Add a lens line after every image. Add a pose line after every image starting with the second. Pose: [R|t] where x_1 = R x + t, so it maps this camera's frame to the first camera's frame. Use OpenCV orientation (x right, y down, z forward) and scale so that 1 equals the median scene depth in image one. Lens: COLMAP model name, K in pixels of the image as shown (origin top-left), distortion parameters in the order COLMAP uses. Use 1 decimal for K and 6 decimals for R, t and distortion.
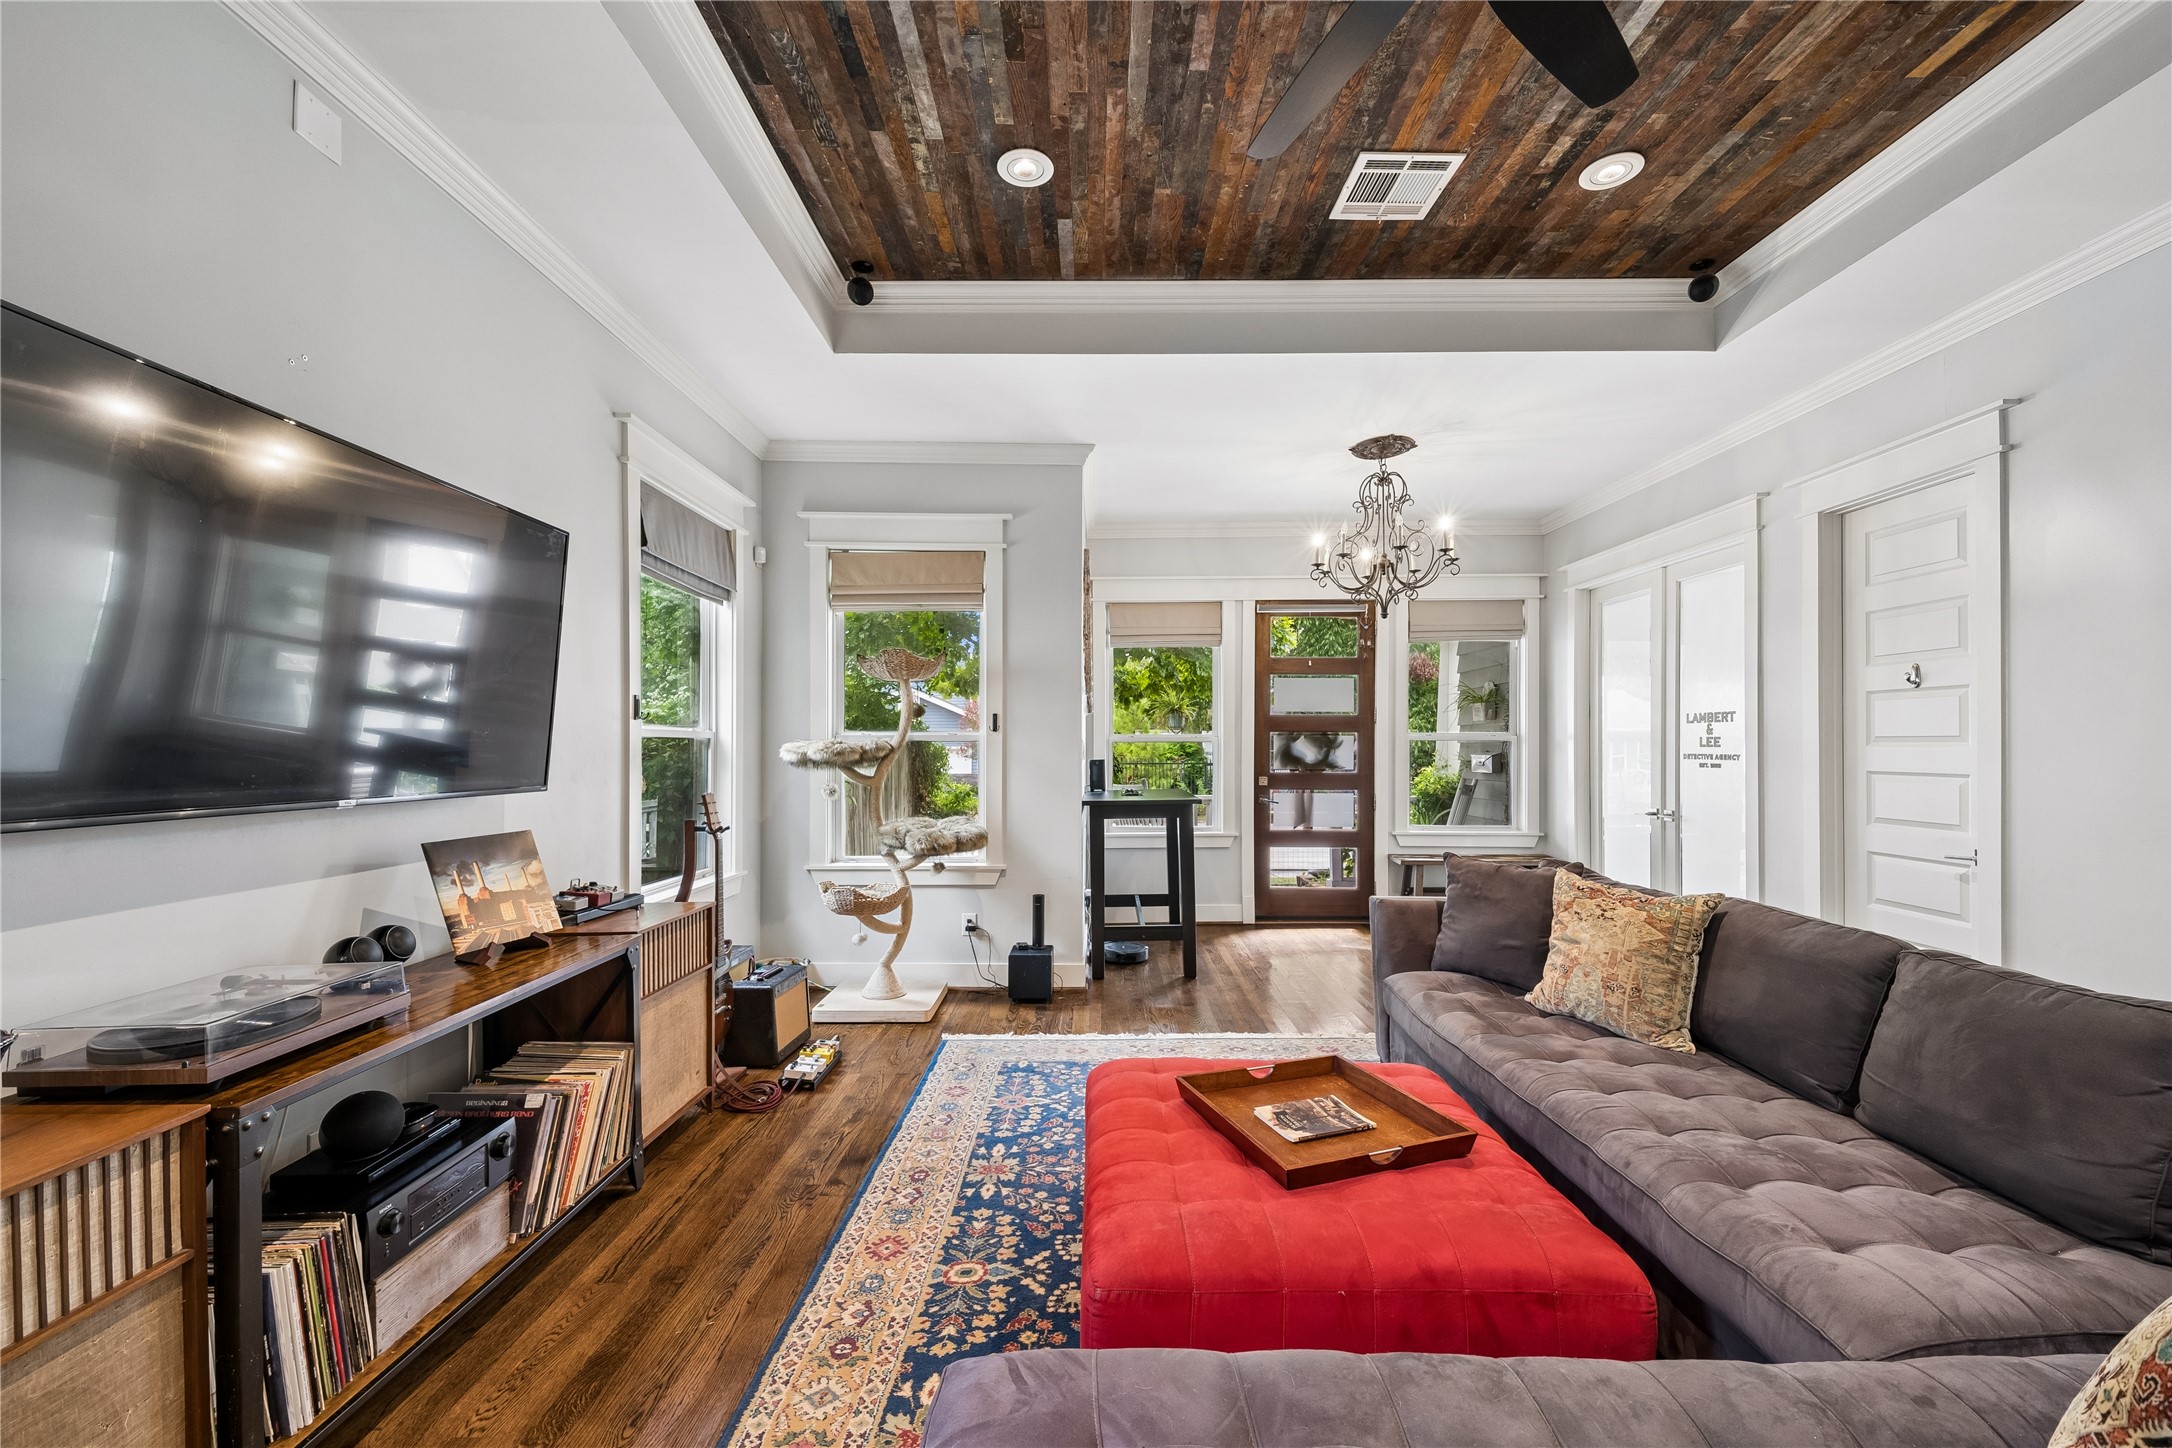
lens RADIAL K [[849.7, 0, 1097.5], [0, 849.7, 739.8], [0, 0, 1]] dist [0.016586, -0.000013]
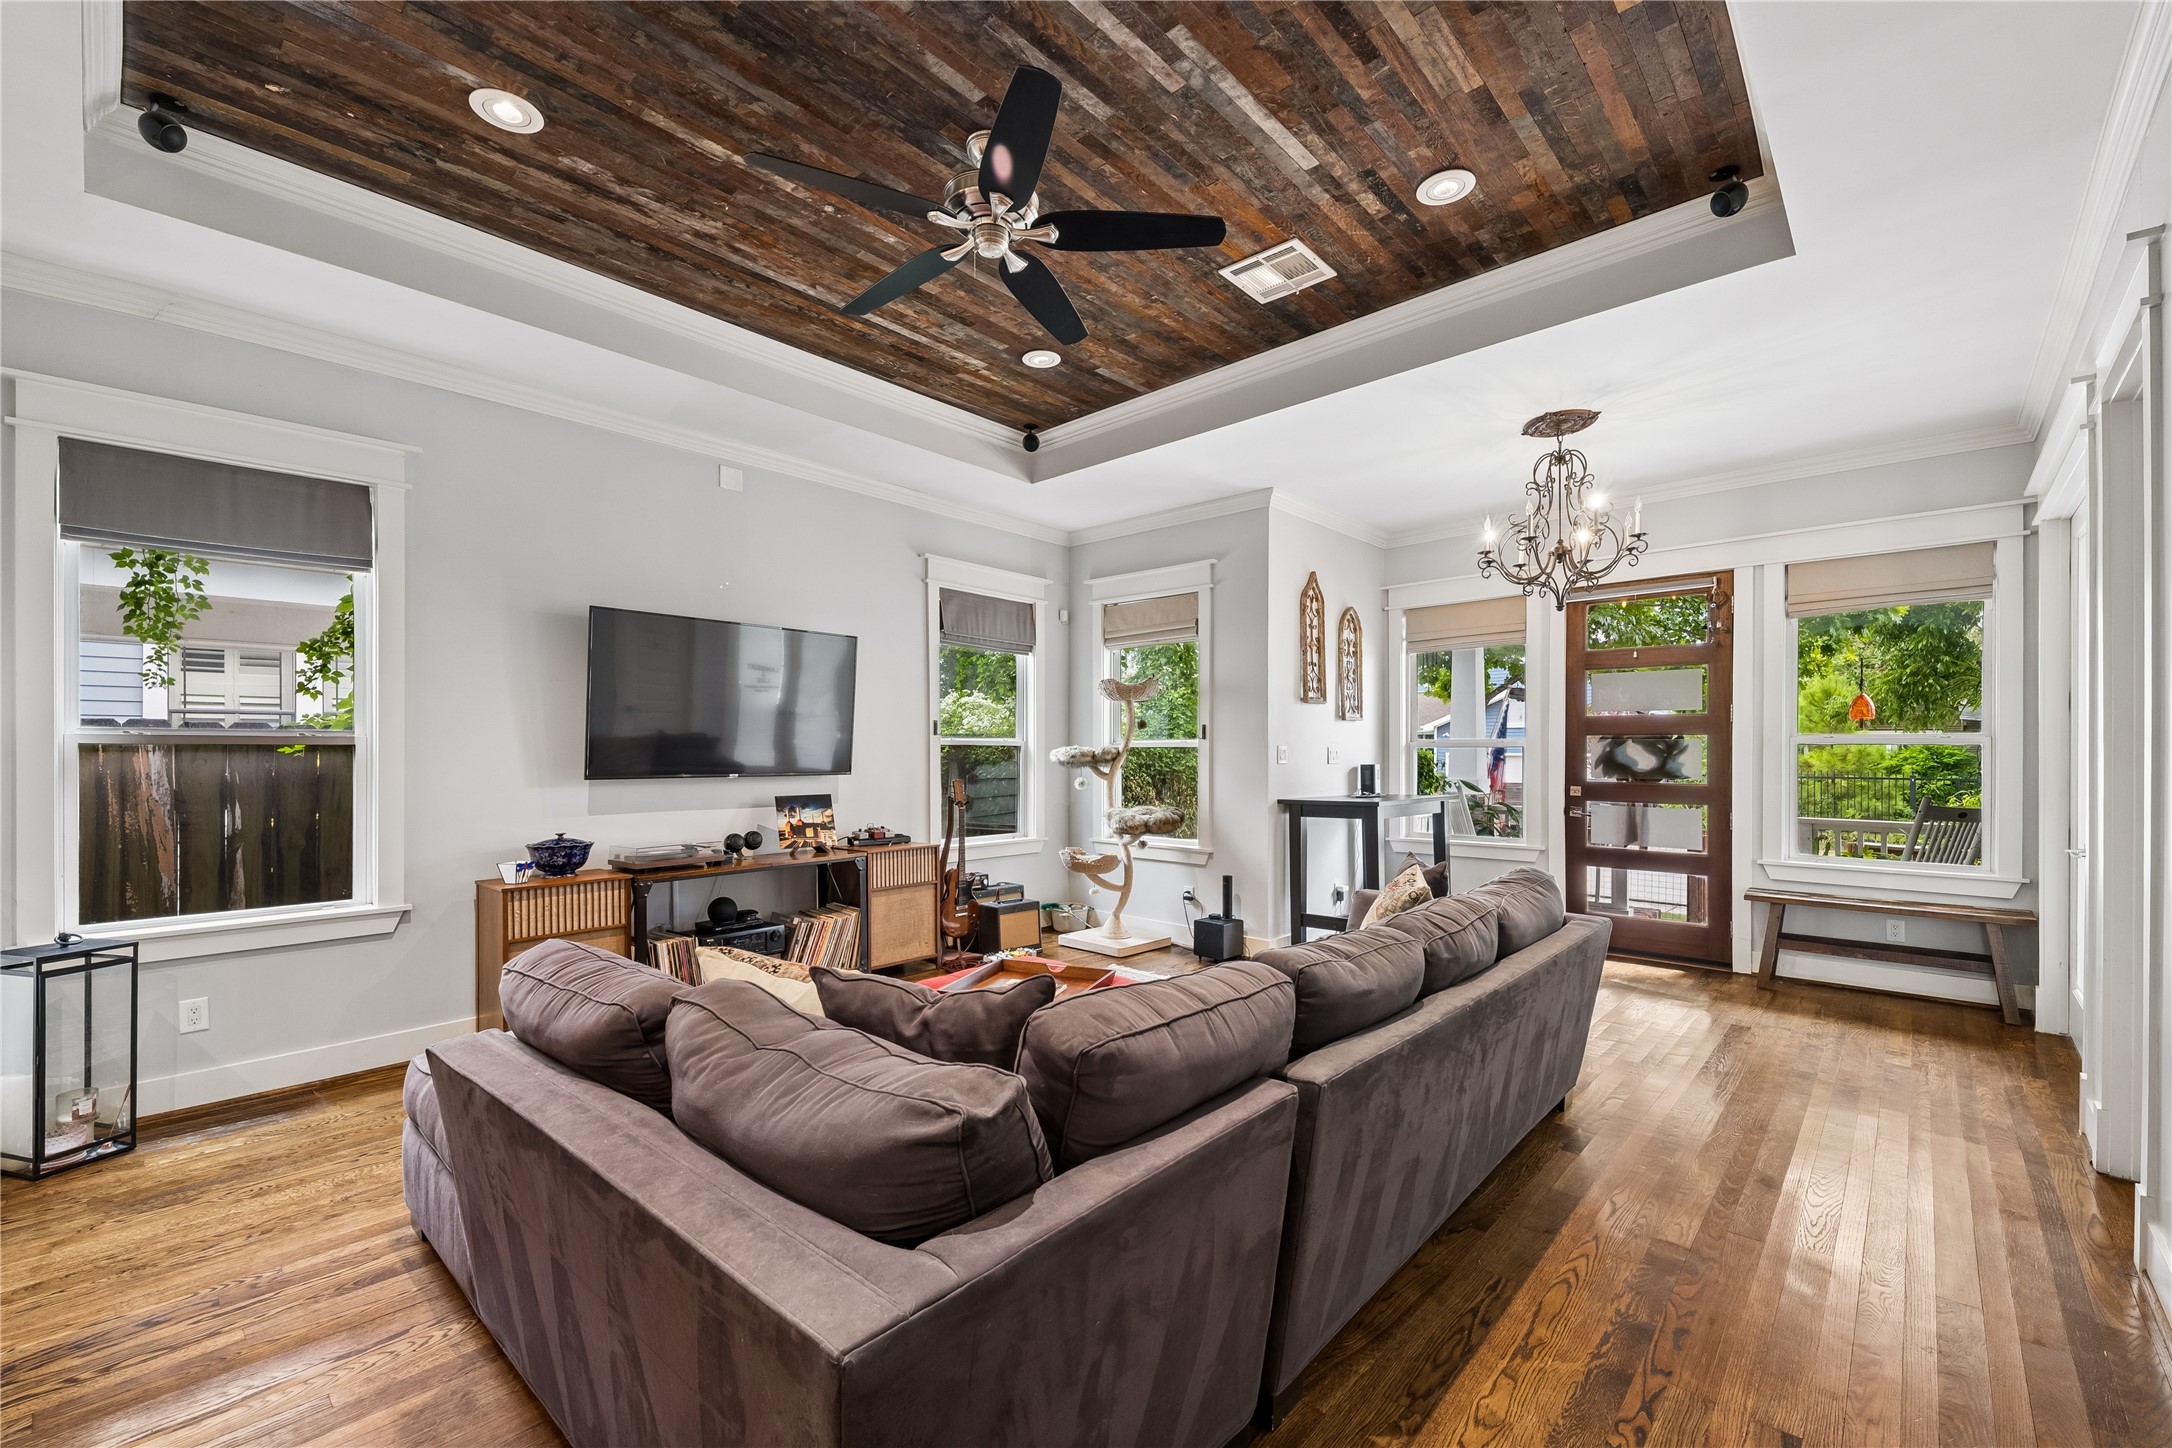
lens RADIAL K [[886.9, 0, 1089.5], [0, 886.9, 747.7], [0, 0, 1]] dist [0.052600, -0.023724]
pose [[0.735667, -0.002104, -0.677340, 0.620640], [0.003830, 0.999992, 0.001054, 0.000762], [0.677332, -0.003370, 0.735670, -0.049556]]
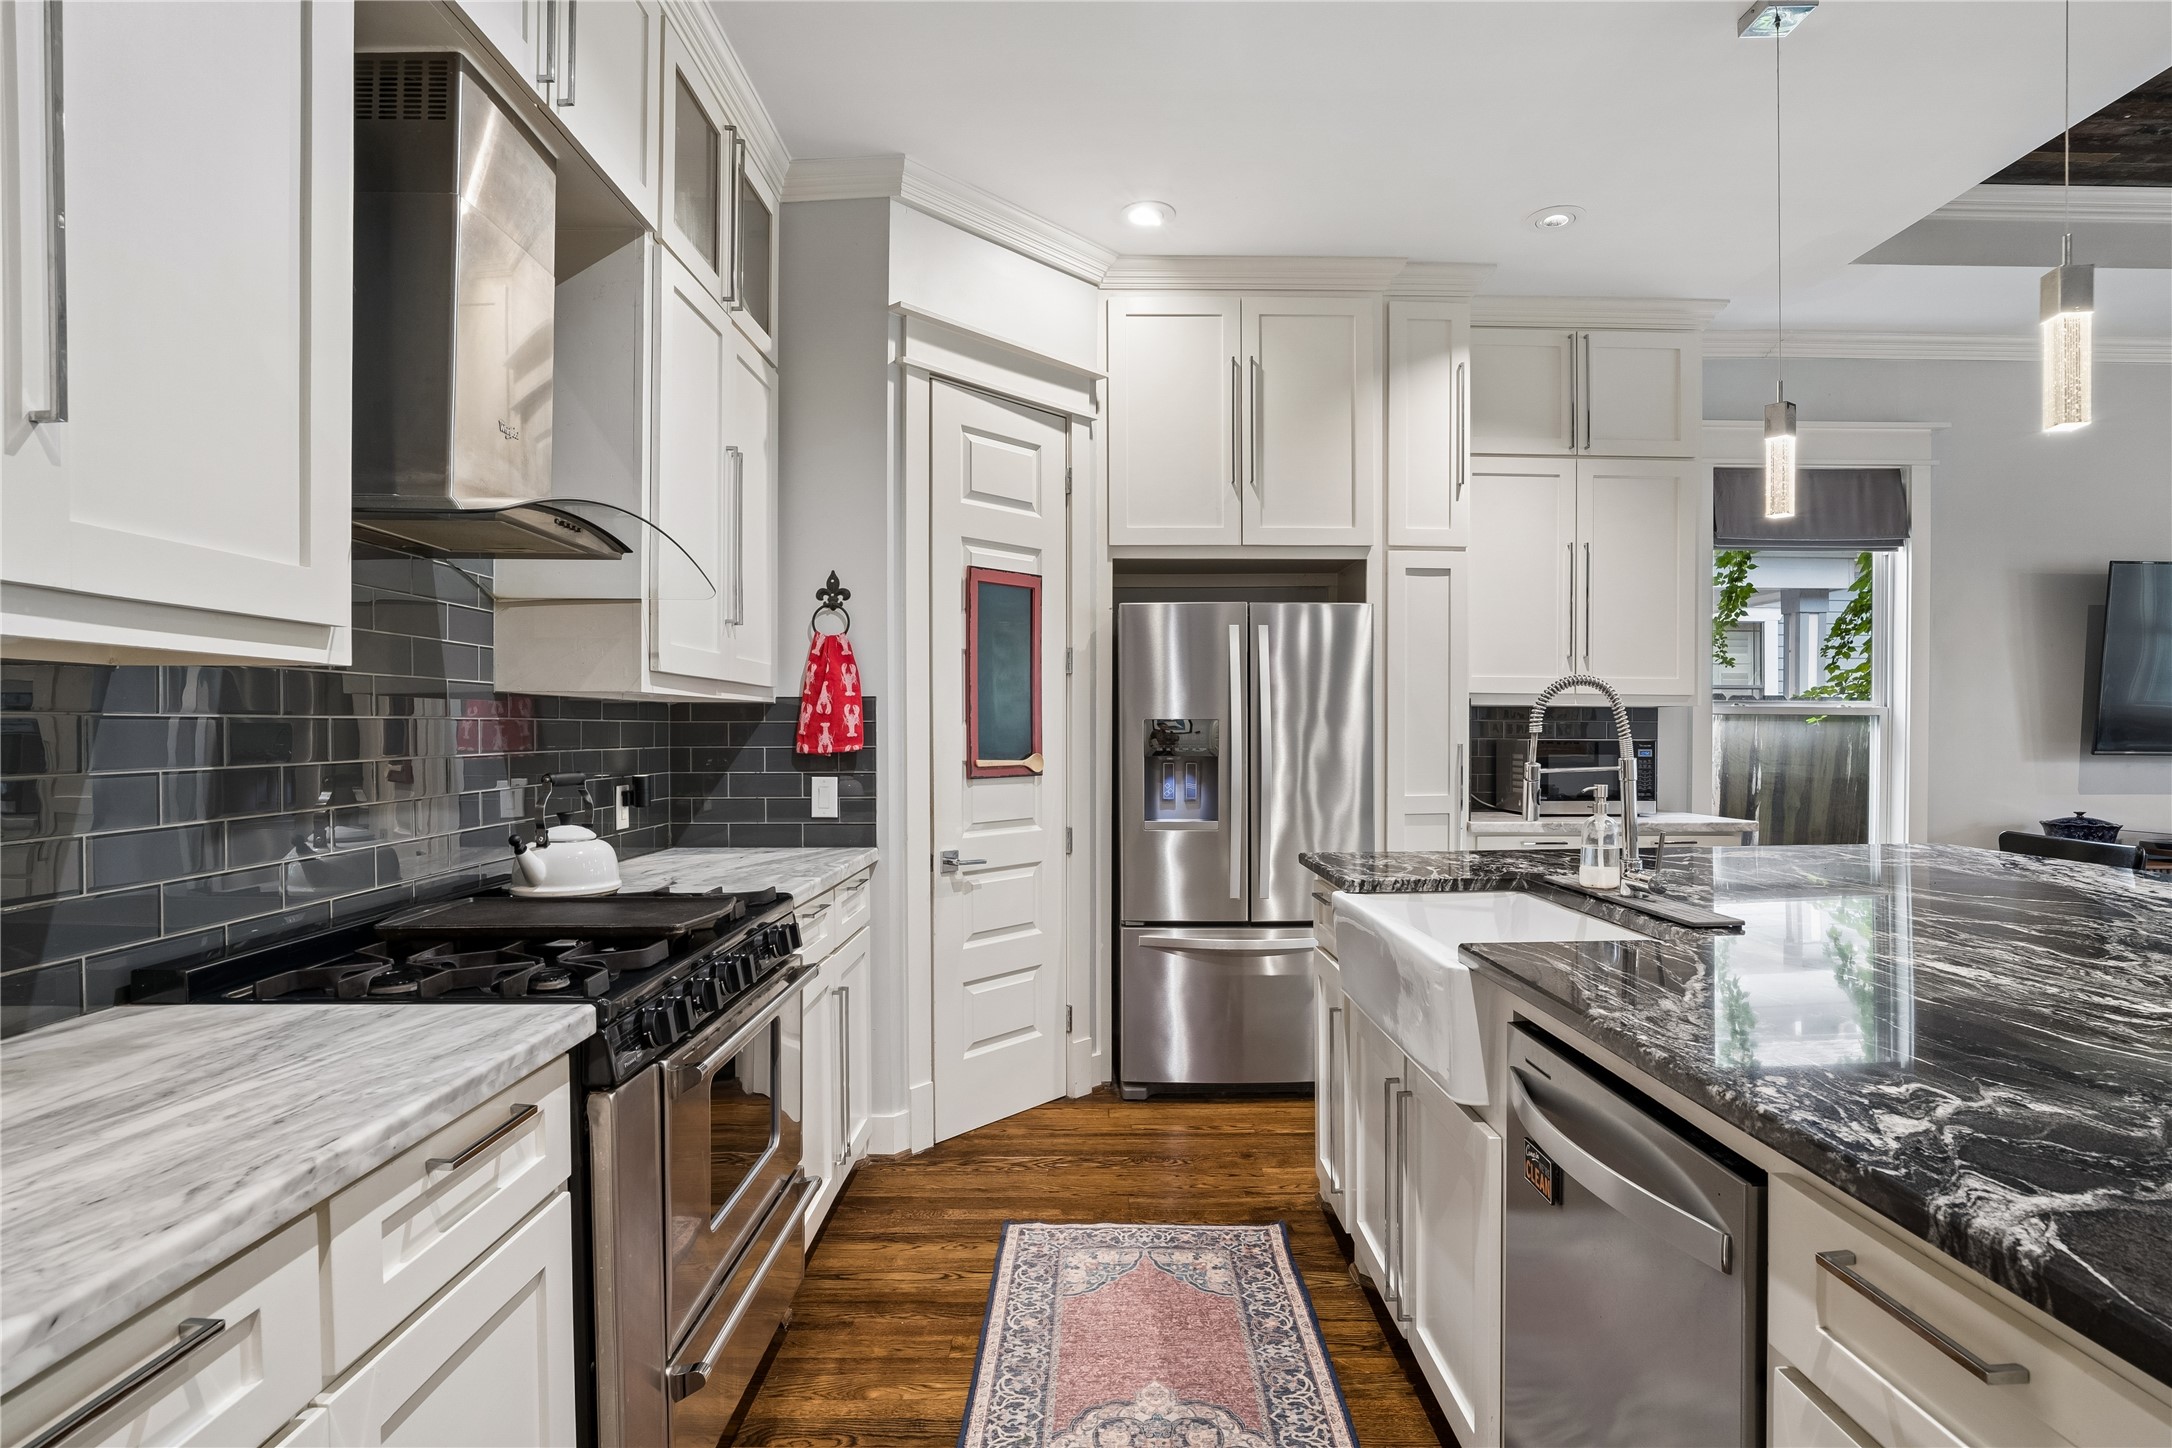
lens RADIAL K [[1067.2, 0, 1096.8], [0, 1067.2, 733.1], [0, 0, 1]] dist [-0.042462, 0.014164]
pose [[0.003316, 0.009495, -0.999949, 0.576933], [-0.000236, 0.999955, 0.009494, 0.004611], [0.999994, 0.000204, 0.003318, -0.643766]]
